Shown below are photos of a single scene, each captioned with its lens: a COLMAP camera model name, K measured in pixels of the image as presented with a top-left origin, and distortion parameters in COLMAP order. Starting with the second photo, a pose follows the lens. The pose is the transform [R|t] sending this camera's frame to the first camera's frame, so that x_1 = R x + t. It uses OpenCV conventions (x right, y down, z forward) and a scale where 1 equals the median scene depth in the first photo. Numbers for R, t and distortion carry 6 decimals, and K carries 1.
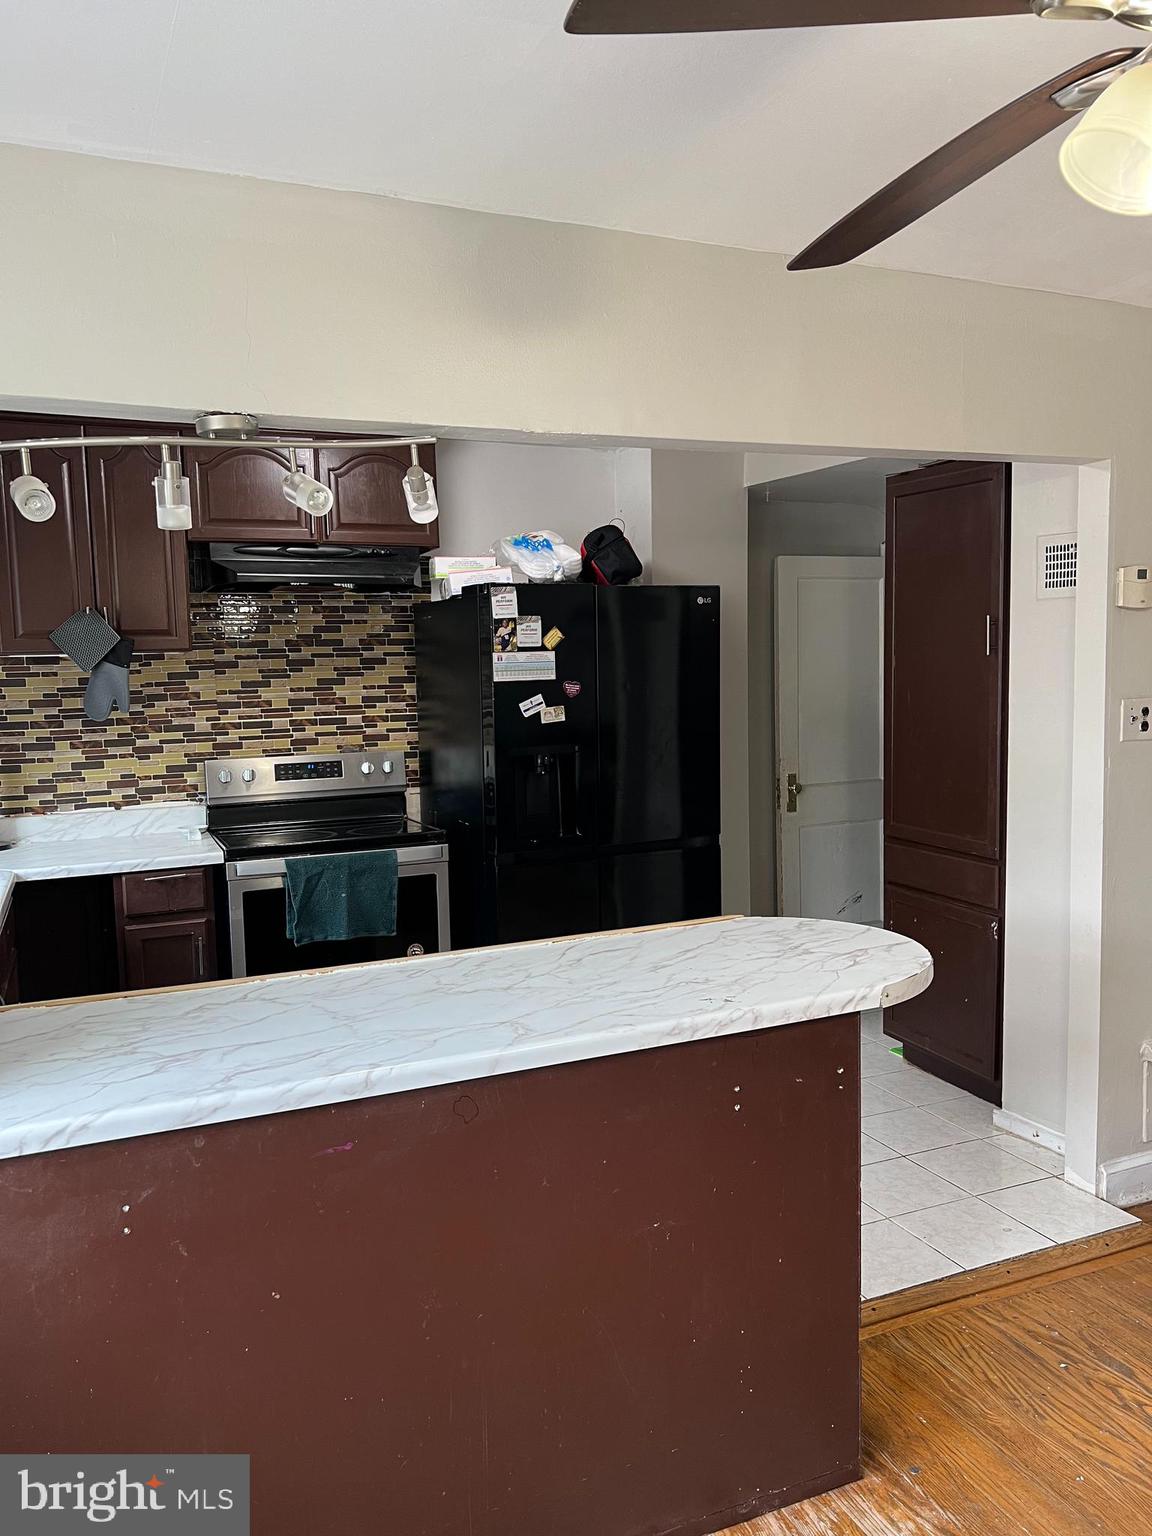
lens RADIAL K [[1158.6, 0, 576.0], [0, 1158.6, 768.0], [0, 0, 1]] dist [0.041446, -0.005277]
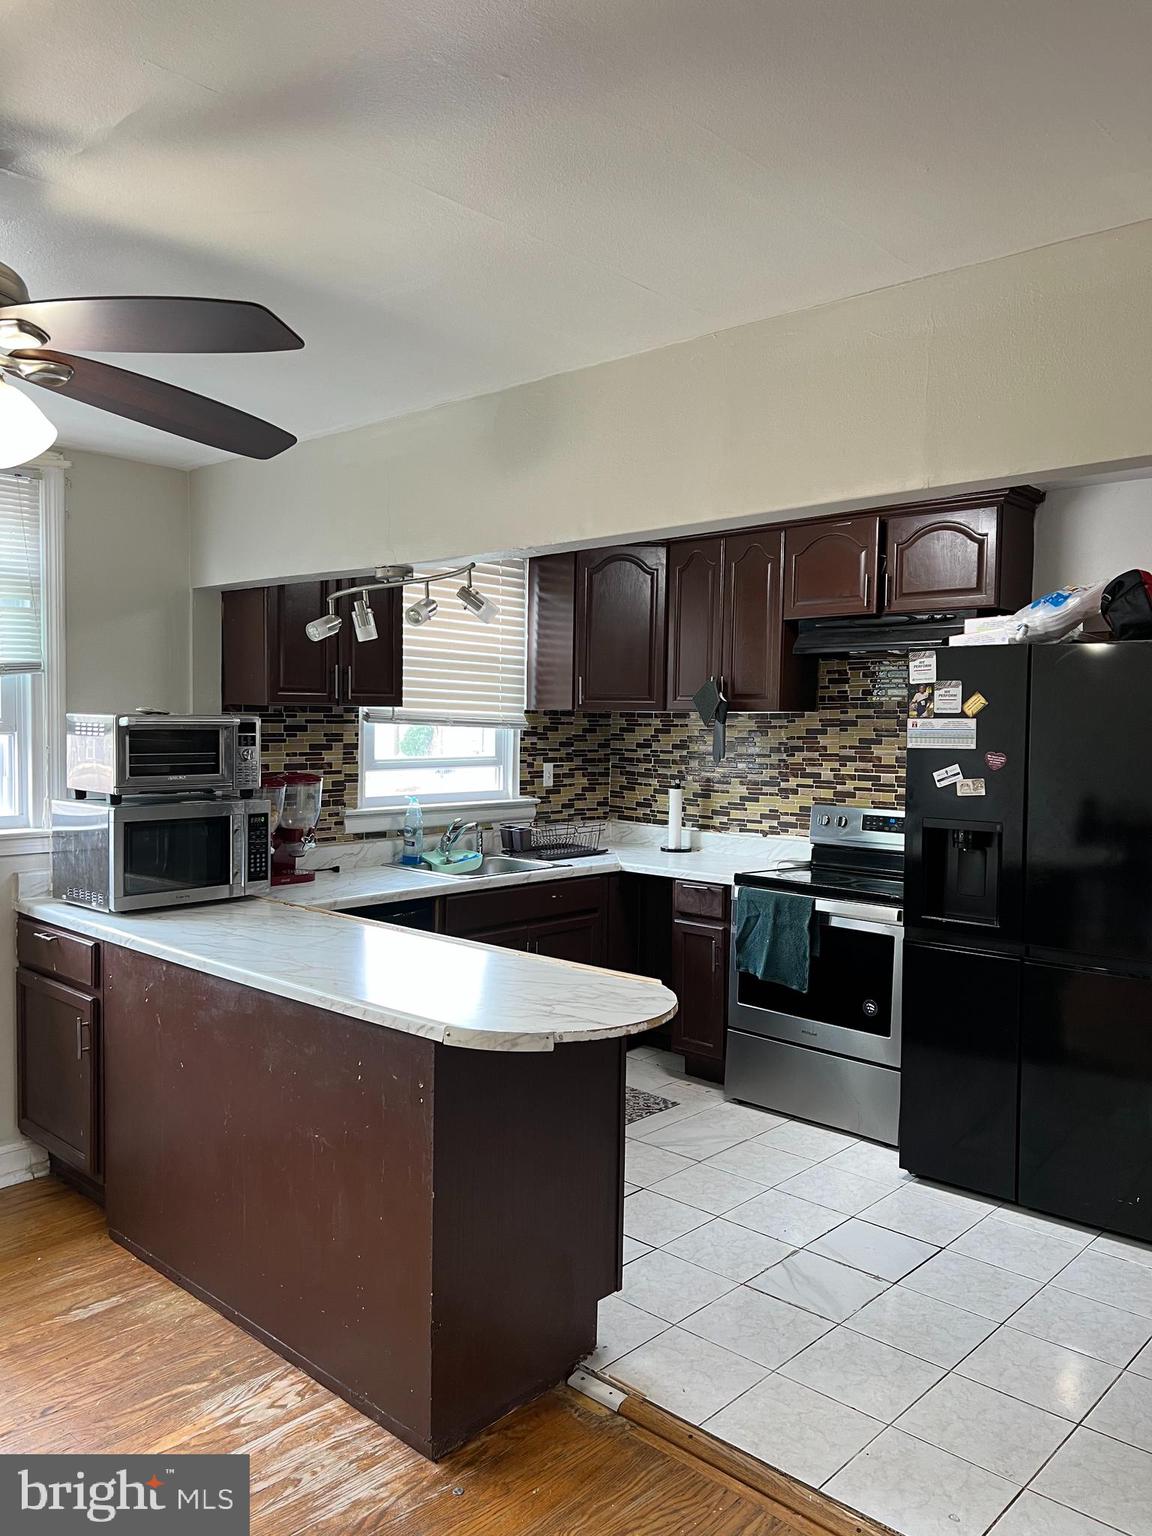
lens RADIAL K [[1157.6, 0, 602.9], [0, 1157.6, 785.0], [0, 0, 1]] dist [0.026552, -0.003015]
pose [[0.403848, 0.080100, -0.911313, 0.673552], [-0.106243, 0.993525, 0.040244, -0.051605], [0.908636, 0.080568, 0.409744, 0.340447]]
